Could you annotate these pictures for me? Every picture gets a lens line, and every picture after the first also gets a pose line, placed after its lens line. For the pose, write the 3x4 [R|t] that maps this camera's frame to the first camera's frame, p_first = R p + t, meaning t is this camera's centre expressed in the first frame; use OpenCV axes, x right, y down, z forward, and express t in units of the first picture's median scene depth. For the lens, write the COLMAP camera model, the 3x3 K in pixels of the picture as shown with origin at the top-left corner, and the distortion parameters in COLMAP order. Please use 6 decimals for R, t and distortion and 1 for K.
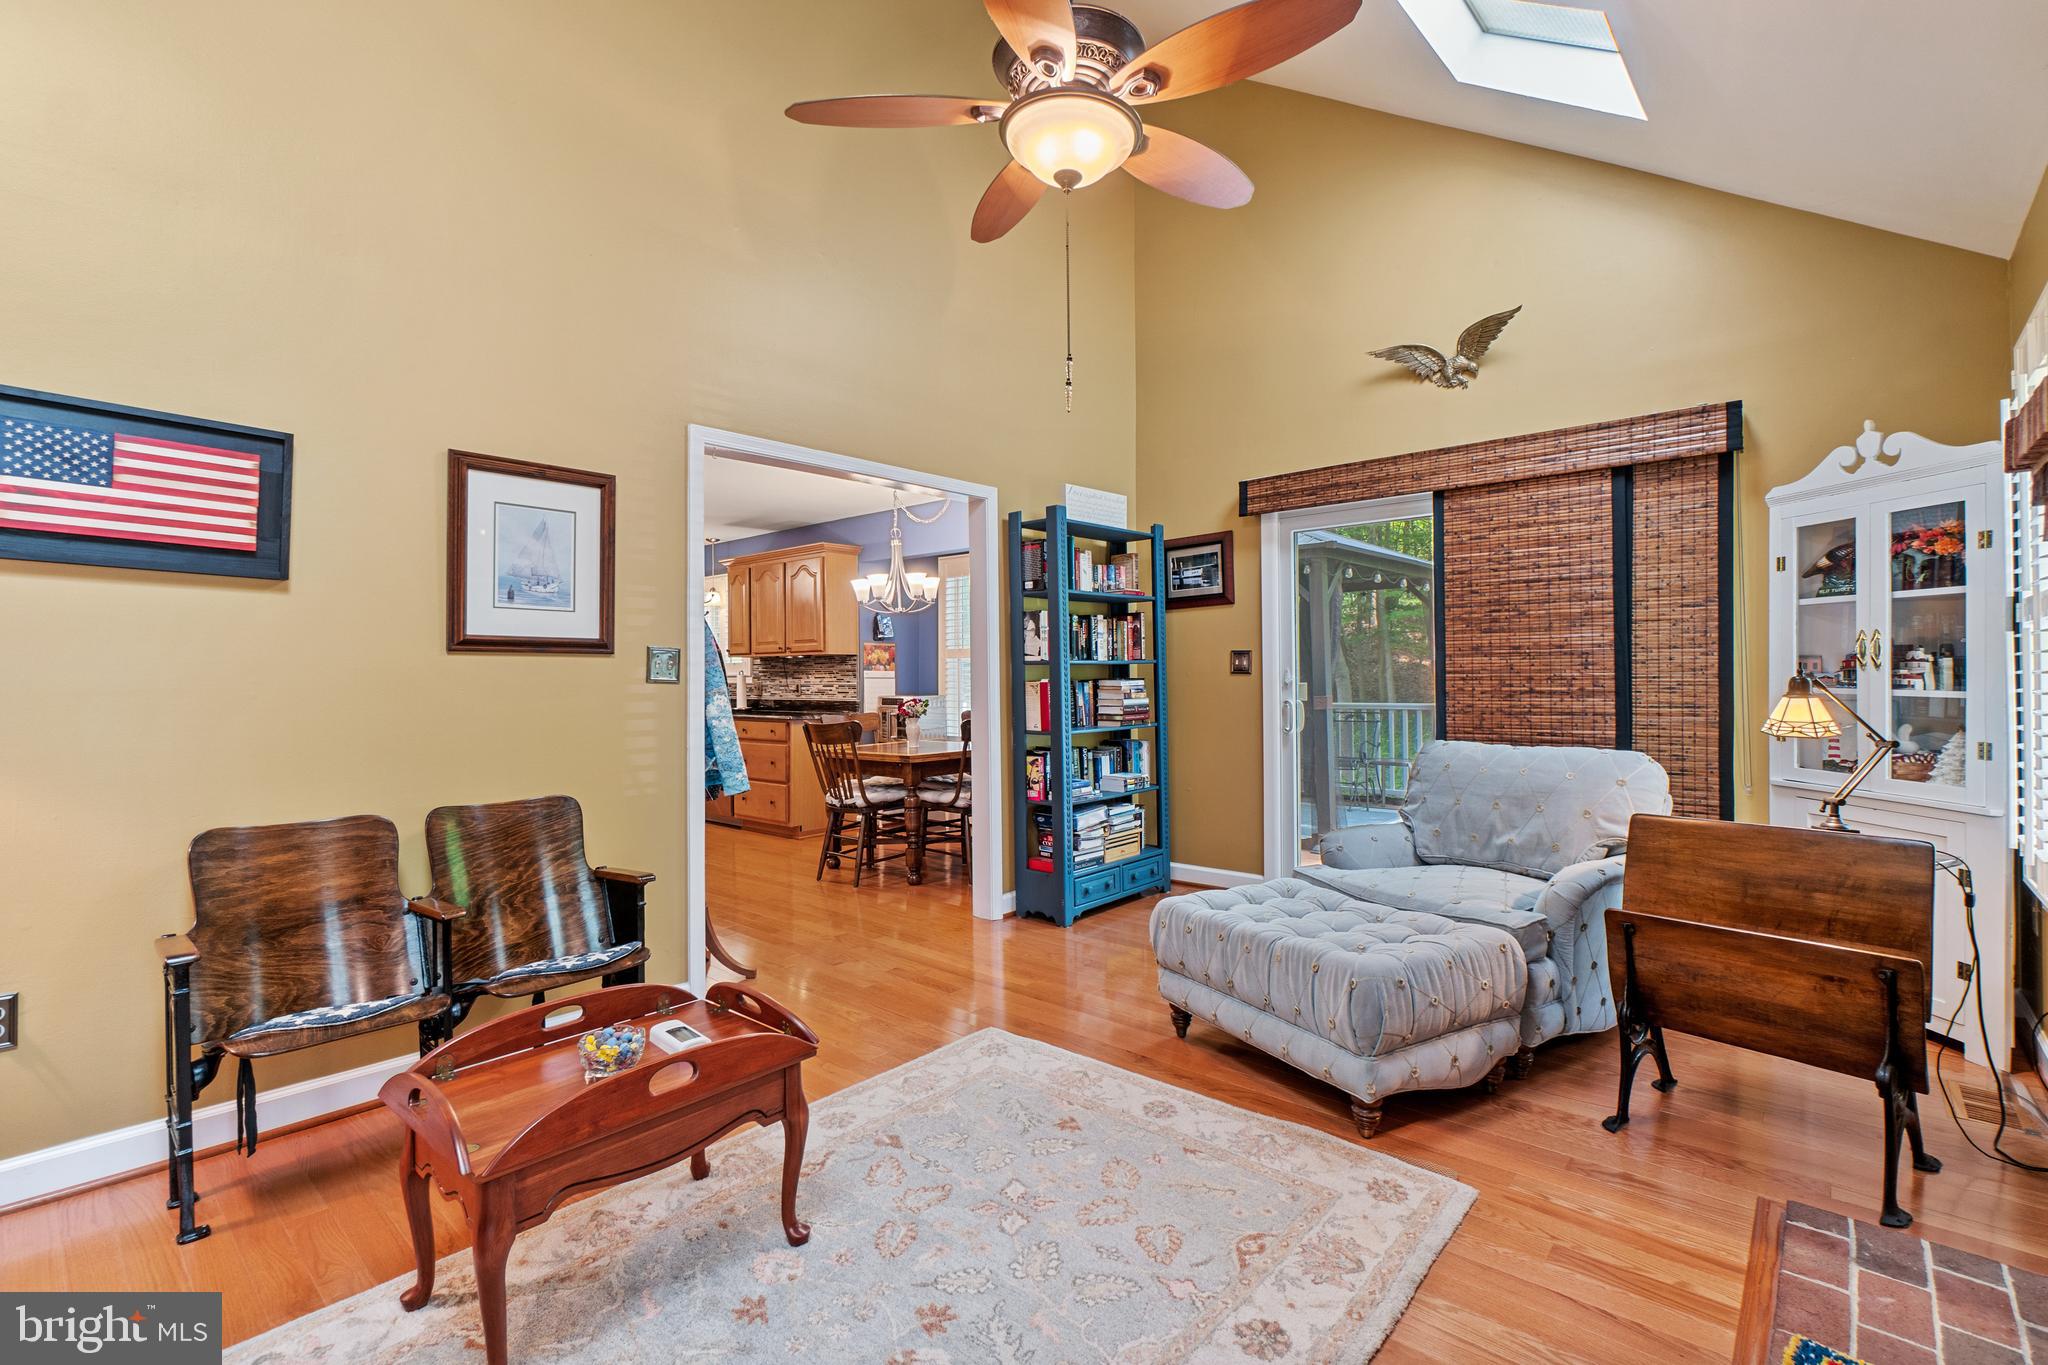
lens RADIAL K [[908.9, 0, 1023.8], [0, 908.9, 680.2], [0, 0, 1]] dist [0.001965, 0.000220]
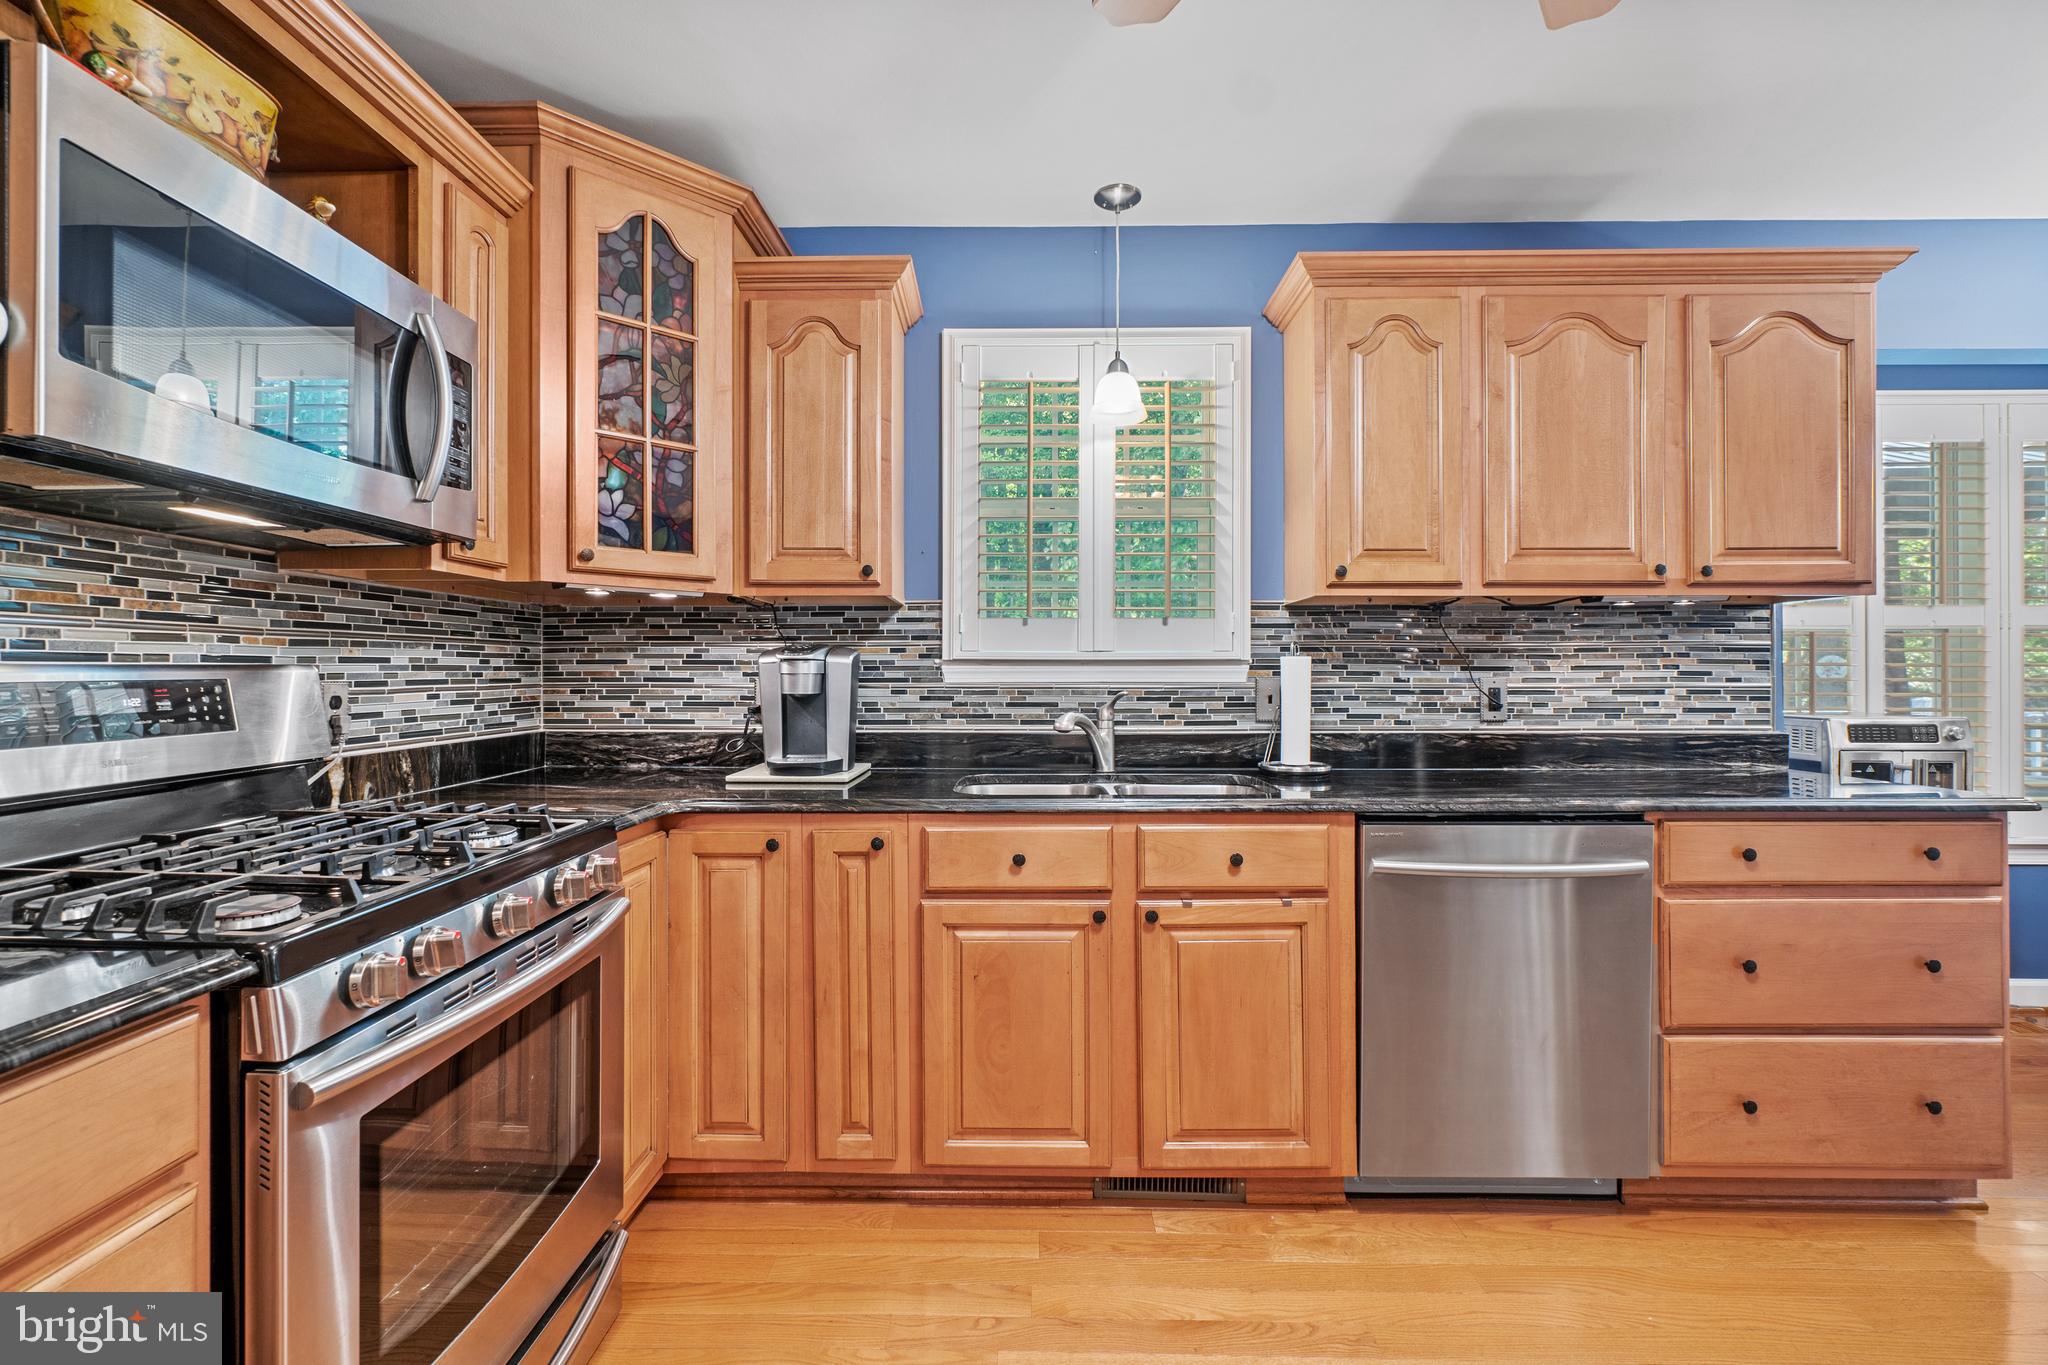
lens RADIAL K [[908.9, 0, 1021.5], [0, 908.9, 672.6], [0, 0, 1]] dist [0.001965, 0.000220]
pose [[0.749205, 0.000316, 0.662338, -0.599540], [-0.000354, 1.000000, -0.000077, -0.000464], [-0.662338, -0.000177, 0.749205, 0.883096]]
